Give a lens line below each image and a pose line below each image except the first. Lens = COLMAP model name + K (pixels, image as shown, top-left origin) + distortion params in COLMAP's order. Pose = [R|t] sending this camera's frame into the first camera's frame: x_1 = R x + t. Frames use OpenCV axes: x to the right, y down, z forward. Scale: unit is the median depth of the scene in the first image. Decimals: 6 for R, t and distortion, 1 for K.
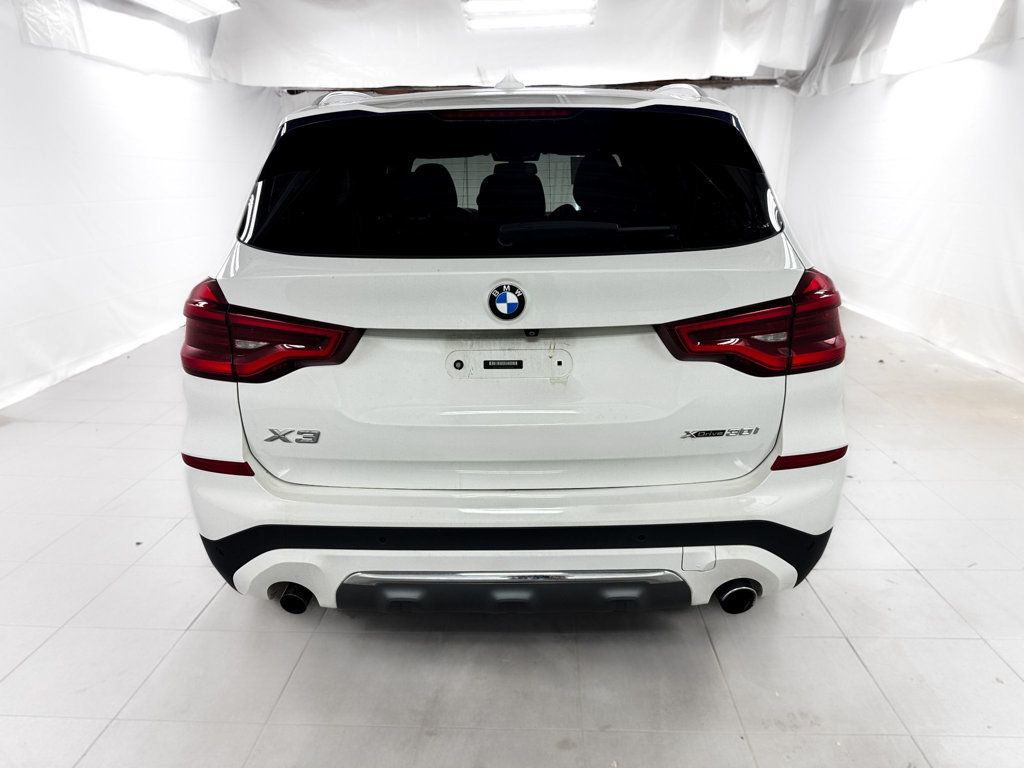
lens RADIAL K [[736.6, 0, 513.7], [0, 736.6, 373.0], [0, 0, 1]] dist [0.046958, 0.001432]
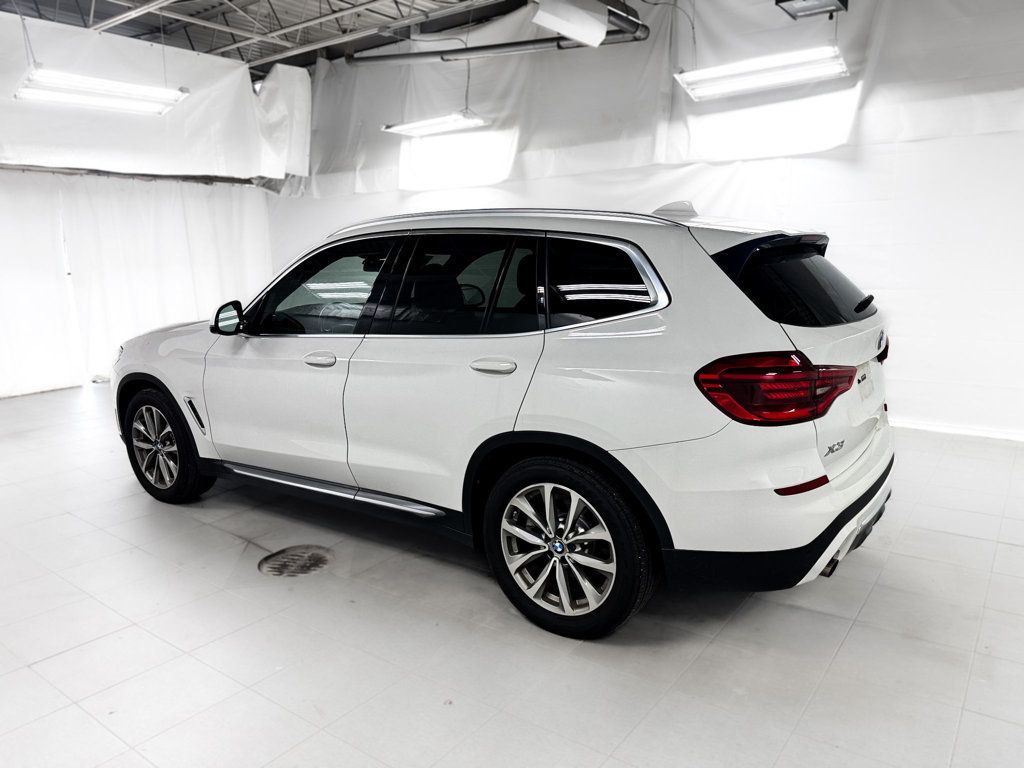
lens RADIAL K [[760.5, 0, 512.0], [0, 760.5, 384.0], [0, 0, 1]] dist [0.094228, -0.000394]
pose [[0.554798, -0.158555, 0.816737, -2.303062], [0.239949, 0.970453, 0.025402, -0.284598], [-0.796633, 0.181882, 0.576451, 0.699159]]
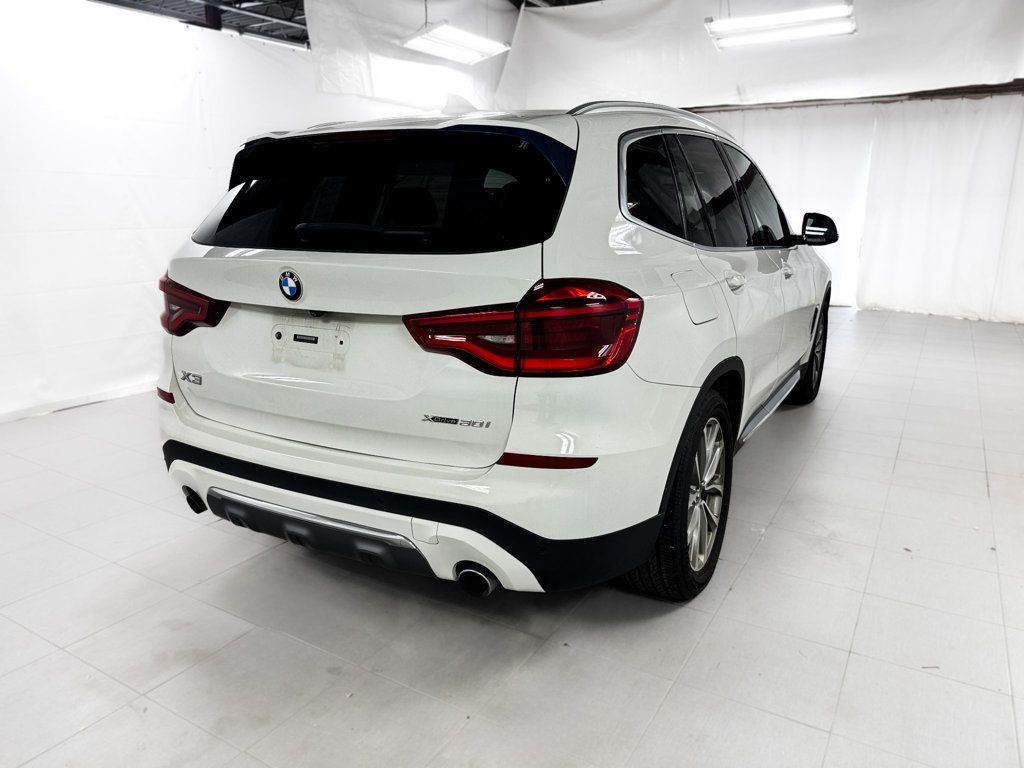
lens RADIAL K [[716.3, 0, 512.0], [0, 716.3, 384.0], [0, 0, 1]] dist [0.040704, -0.000570]
pose [[0.892104, 0.127922, -0.433343, 0.801299], [-0.130339, 0.991172, 0.024270, -0.010571], [0.432622, 0.034830, 0.900902, 0.078090]]
